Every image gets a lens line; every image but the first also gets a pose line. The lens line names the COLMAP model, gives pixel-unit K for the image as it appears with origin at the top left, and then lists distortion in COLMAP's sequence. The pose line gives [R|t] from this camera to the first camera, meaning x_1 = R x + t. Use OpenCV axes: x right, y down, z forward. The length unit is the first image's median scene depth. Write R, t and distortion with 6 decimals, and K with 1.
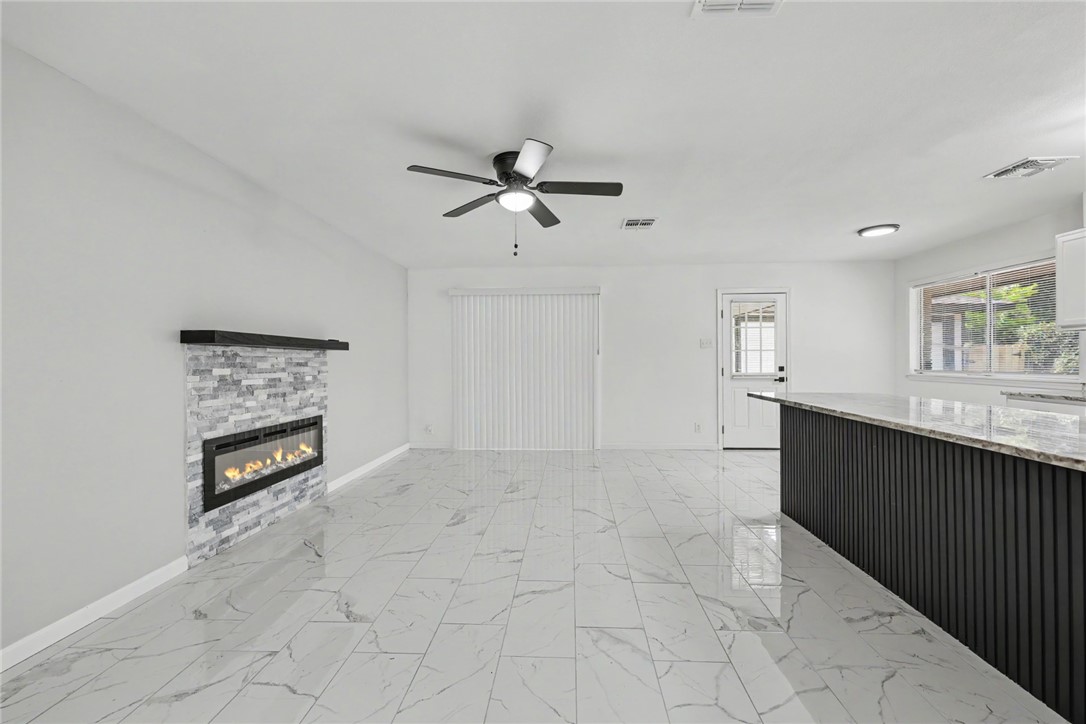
lens RADIAL K [[441.1, 0, 543.0], [0, 441.1, 362.0], [0, 0, 1]] dist [0.000427, 0.000125]
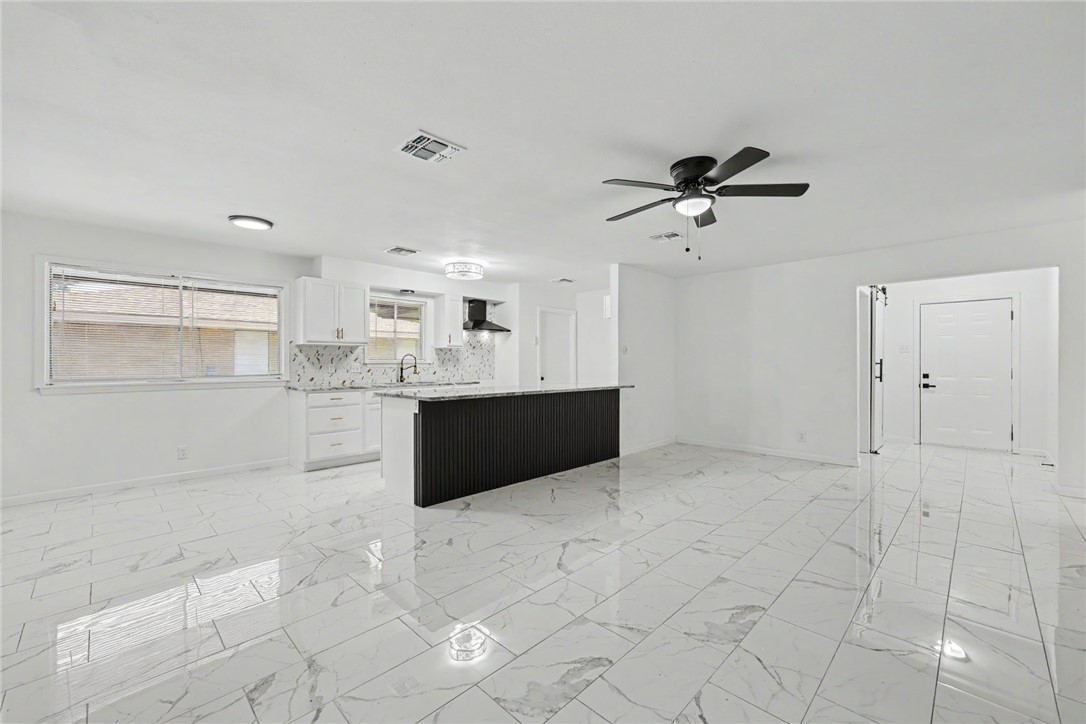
lens RADIAL K [[441.1, 0, 543.0], [0, 441.1, 362.0], [0, 0, 1]] dist [0.000427, 0.000125]
pose [[-0.747300, 0.008403, 0.664434, -0.484671], [0.009099, 0.999956, -0.002412, -0.008605], [-0.664424, 0.004243, -0.747343, 2.016397]]
